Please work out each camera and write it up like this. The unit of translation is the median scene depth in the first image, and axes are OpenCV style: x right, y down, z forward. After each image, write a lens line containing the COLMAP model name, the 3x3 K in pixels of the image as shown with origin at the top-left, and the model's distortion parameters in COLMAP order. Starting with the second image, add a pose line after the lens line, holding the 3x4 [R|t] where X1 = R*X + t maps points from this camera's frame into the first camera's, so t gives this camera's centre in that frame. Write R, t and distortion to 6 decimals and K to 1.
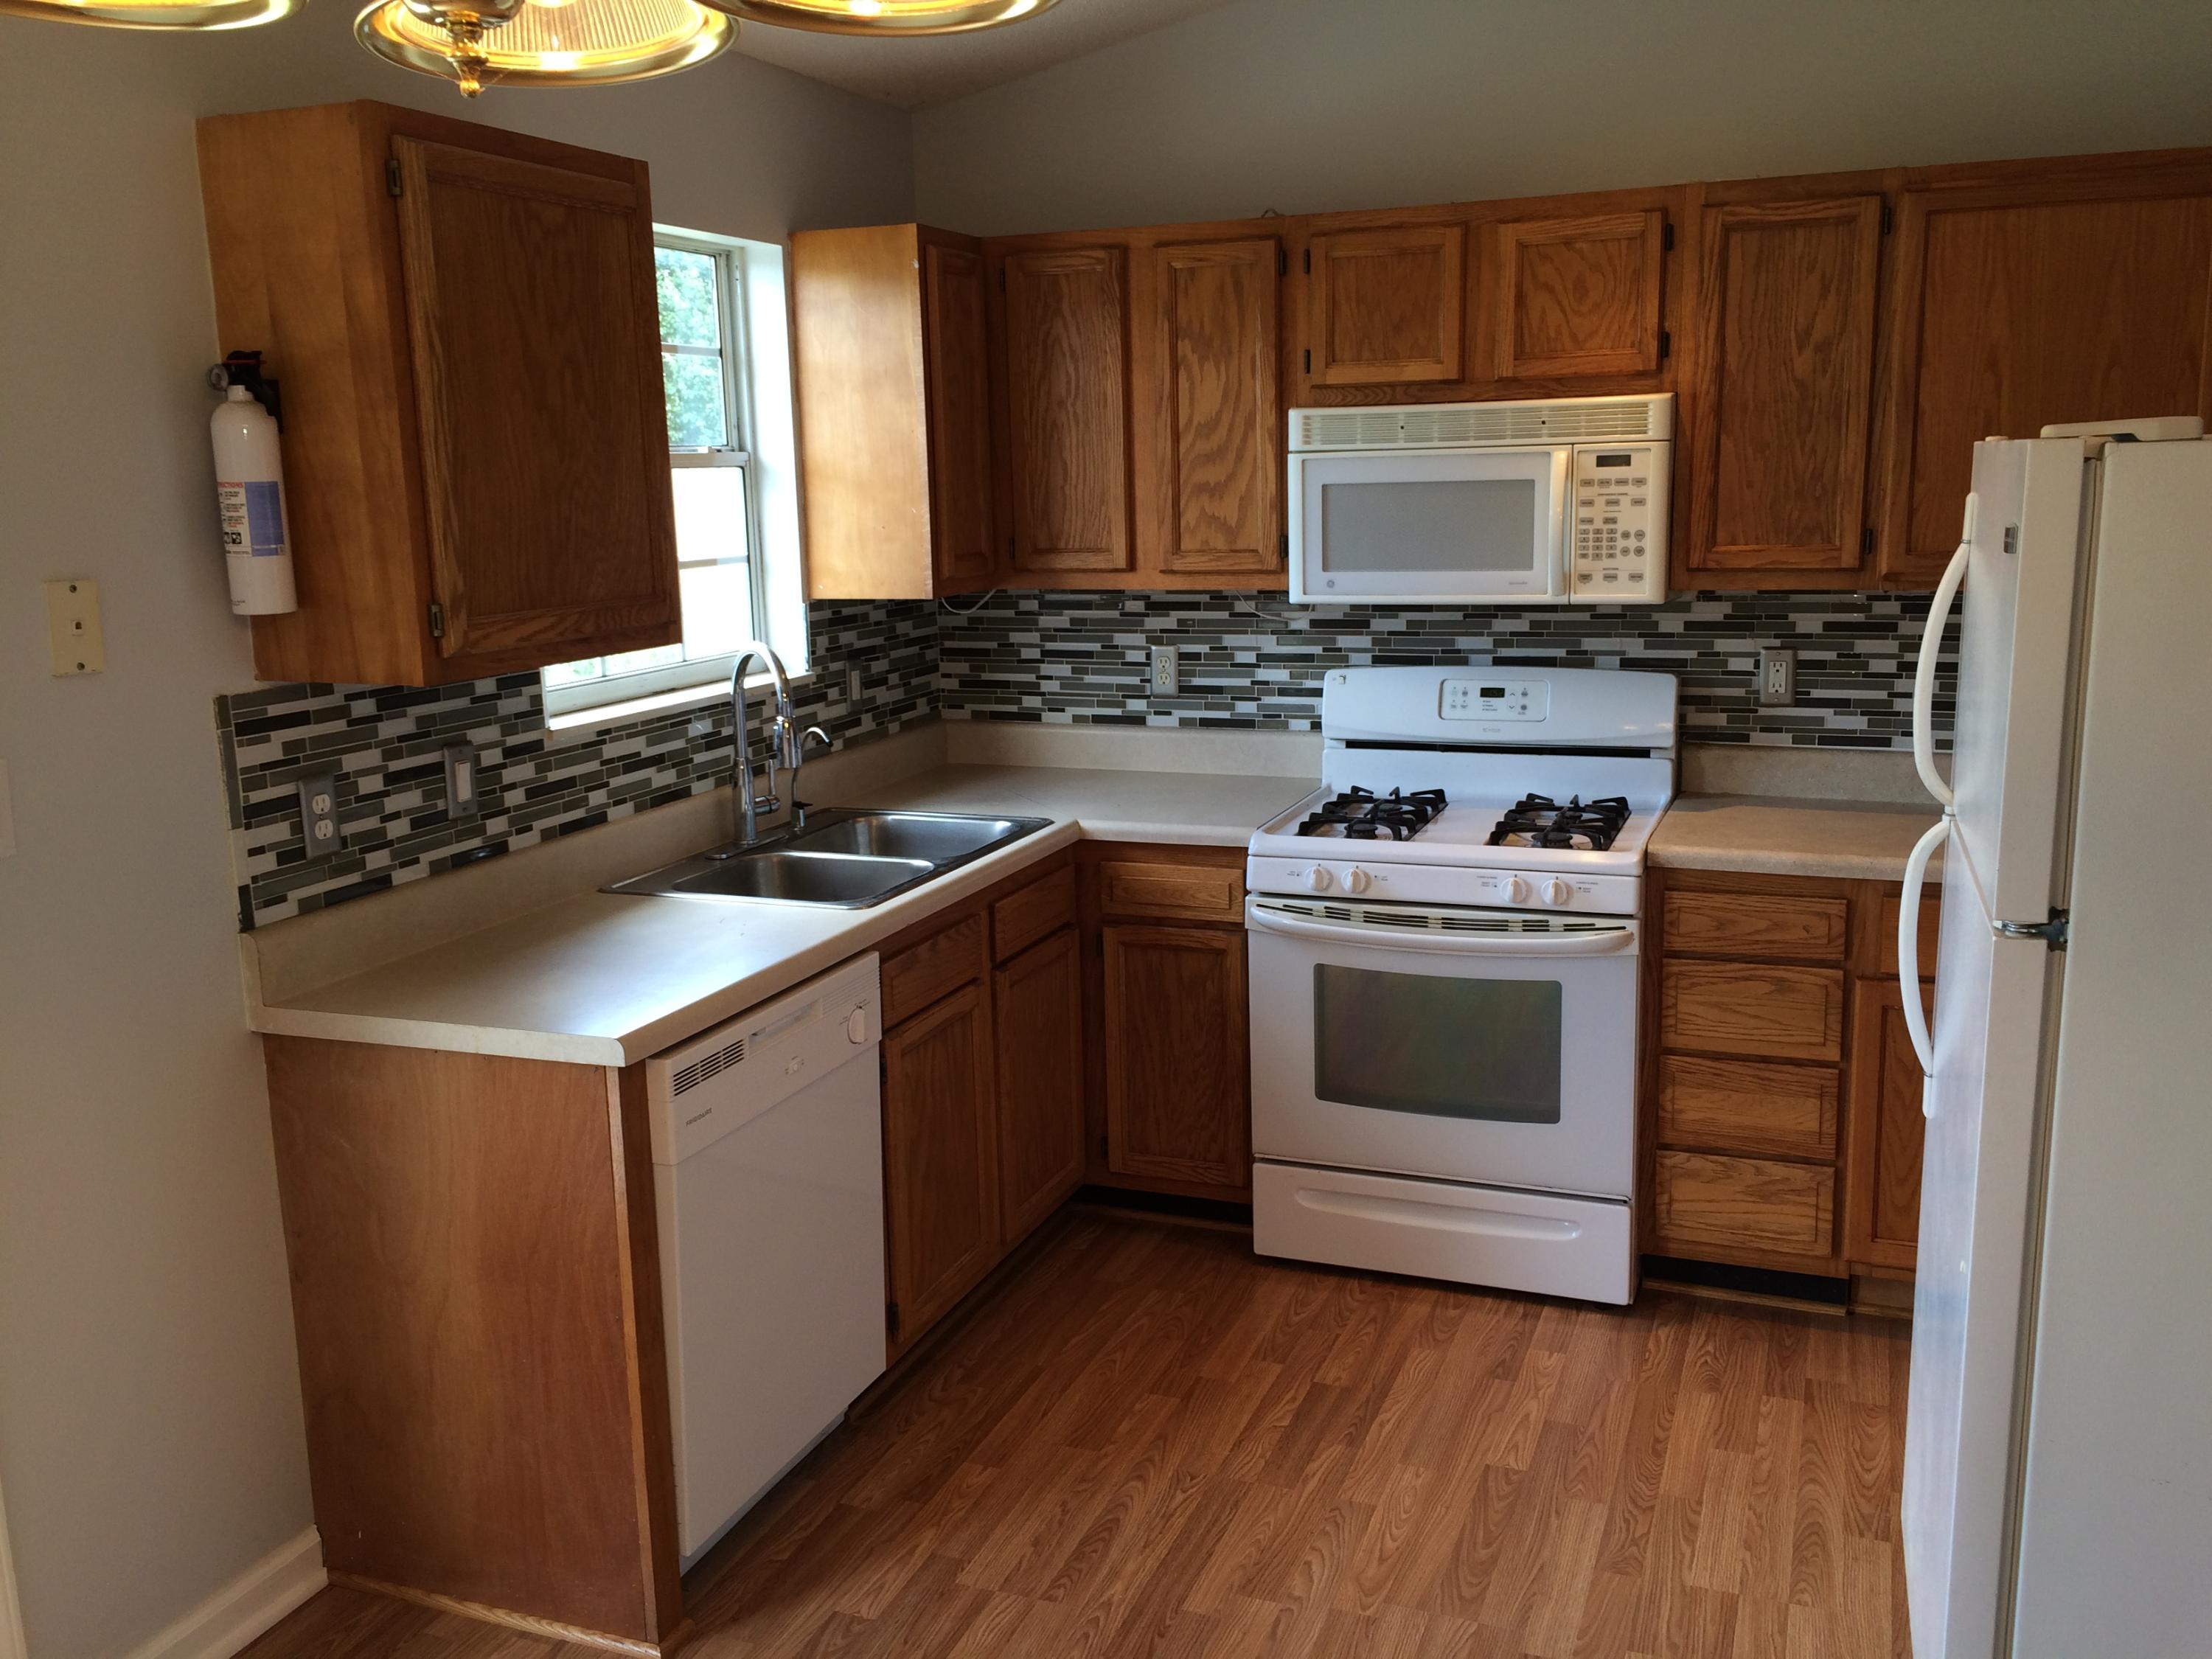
lens RADIAL K [[1882.0, 0, 1096.7], [0, 1882.0, 836.0], [0, 0, 1]] dist [0.061207, -0.014628]
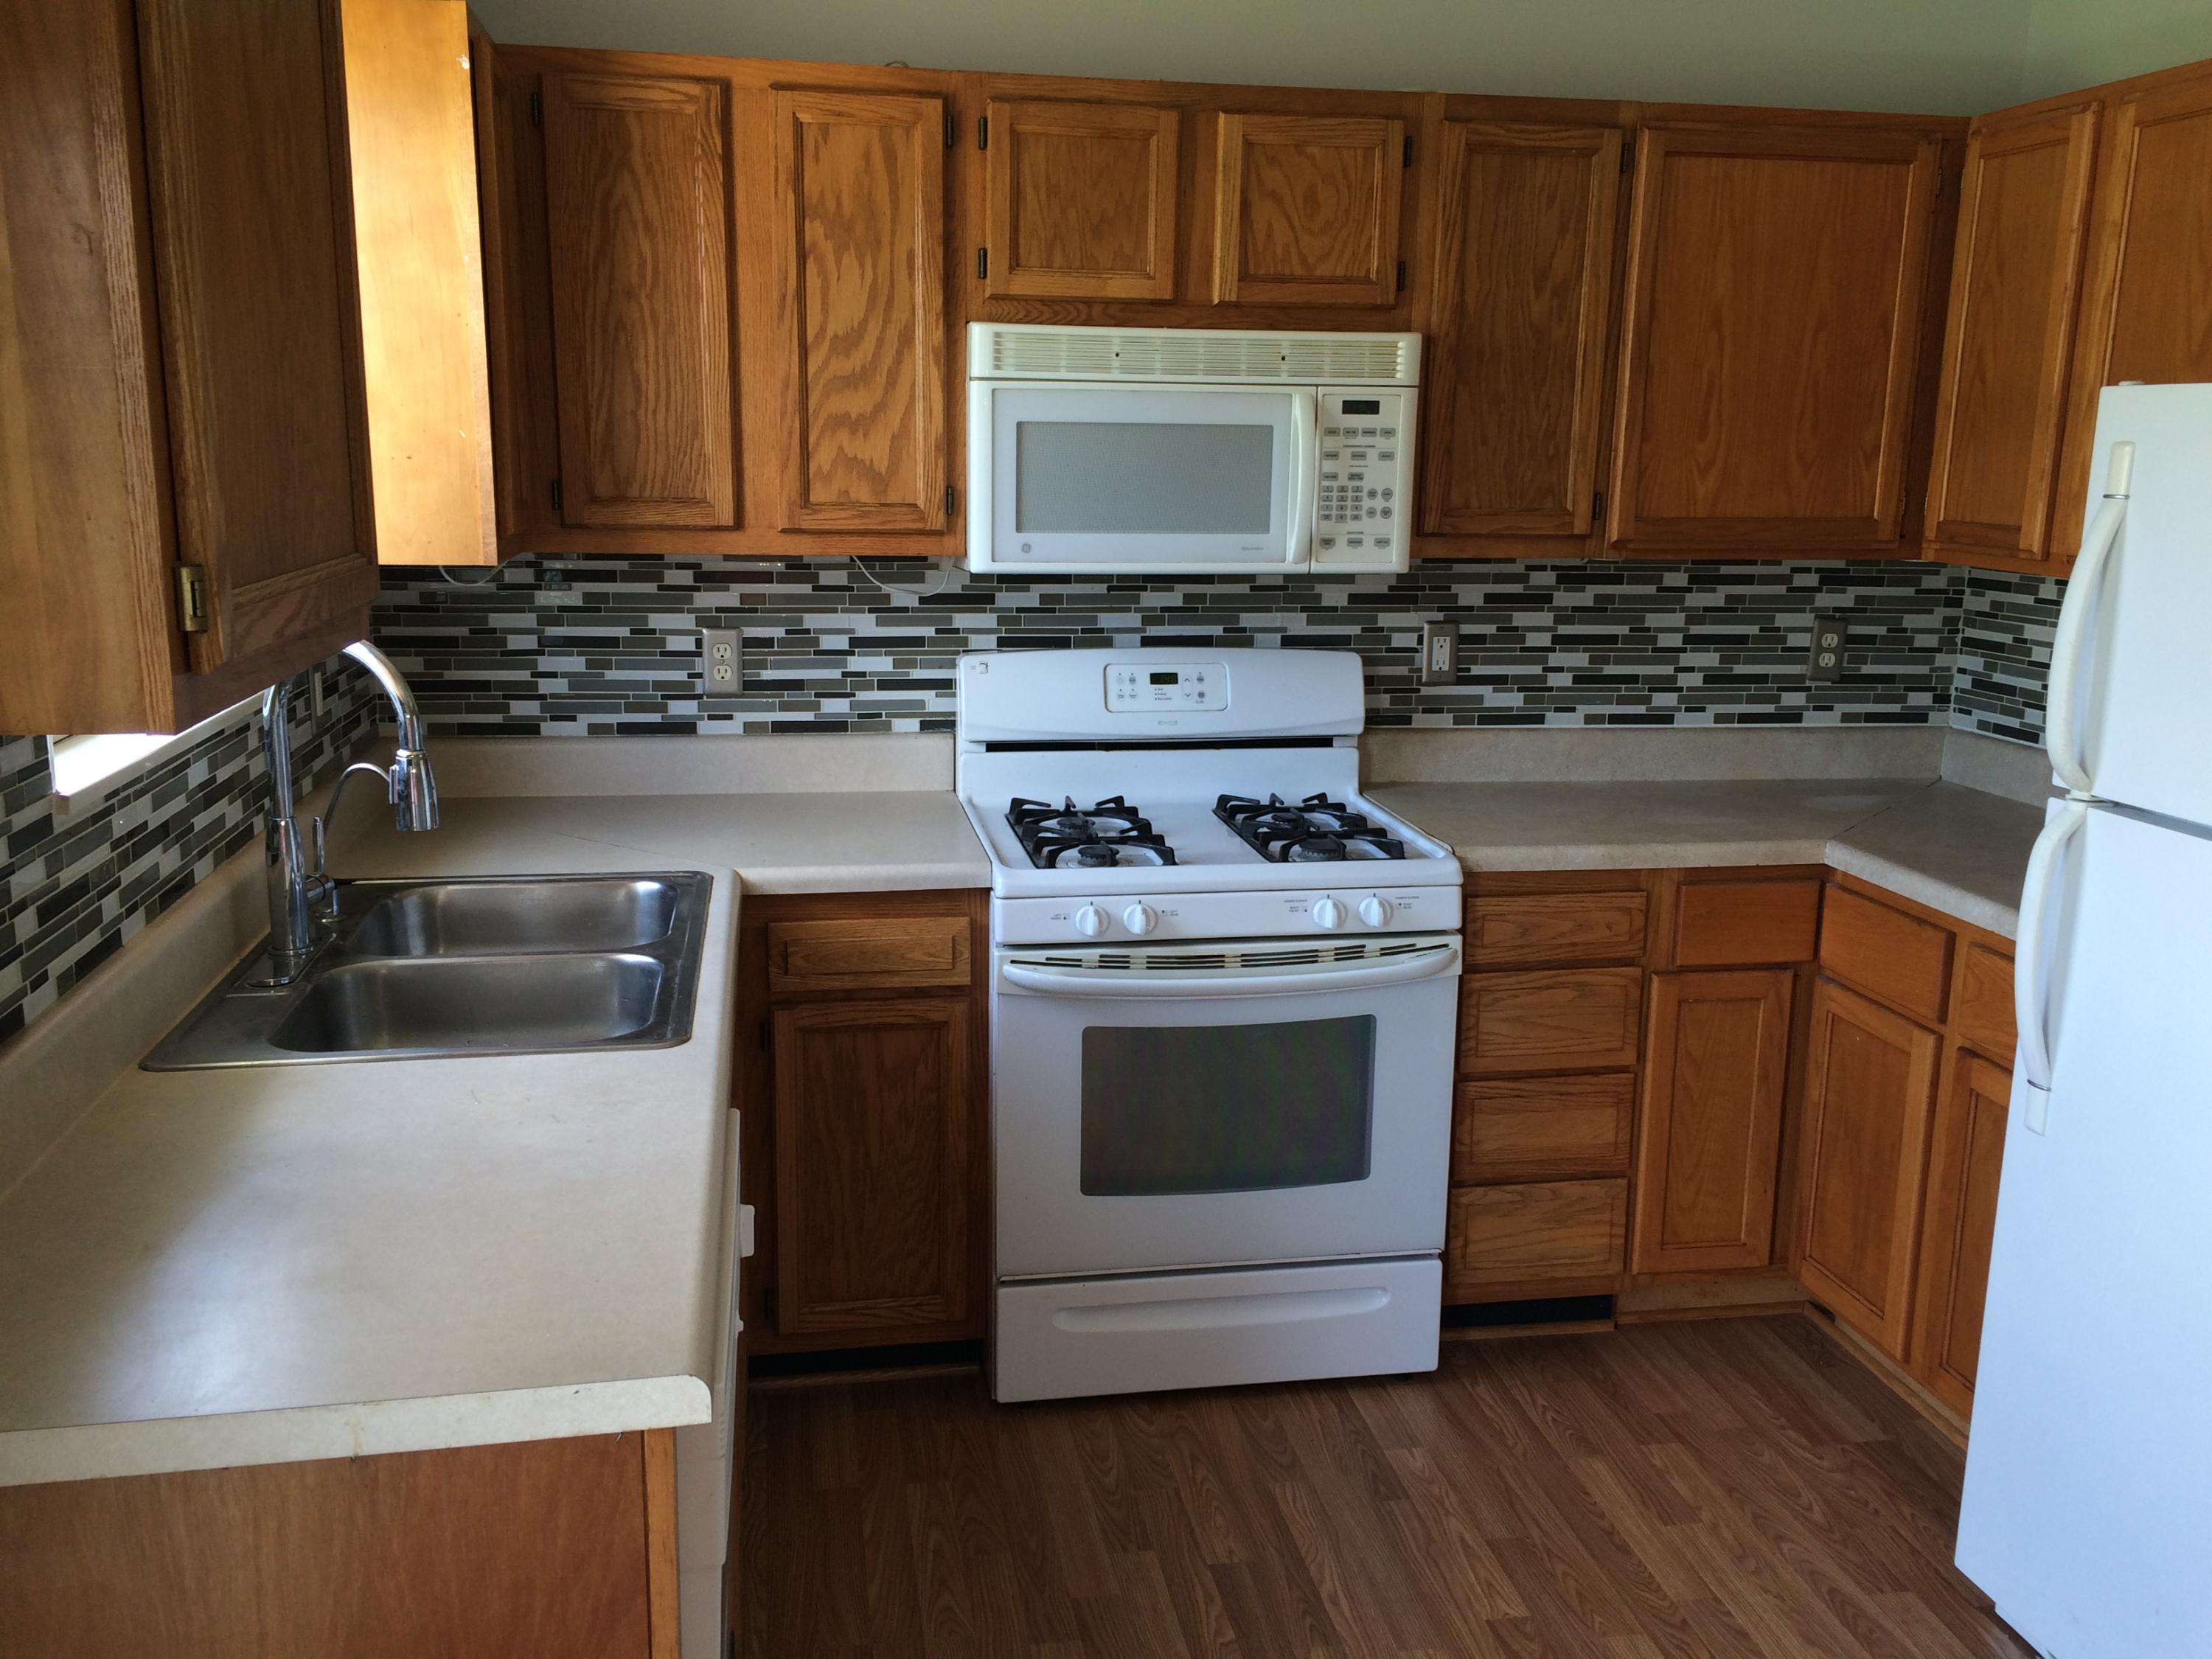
lens RADIAL K [[1882.0, 0, 1096.7], [0, 1882.0, 836.0], [0, 0, 1]] dist [0.061207, -0.014628]
pose [[0.851740, -0.073291, 0.518813, -0.276032], [0.067424, 0.997268, 0.030191, -0.034991], [-0.519608, 0.009265, 0.854354, 0.310231]]
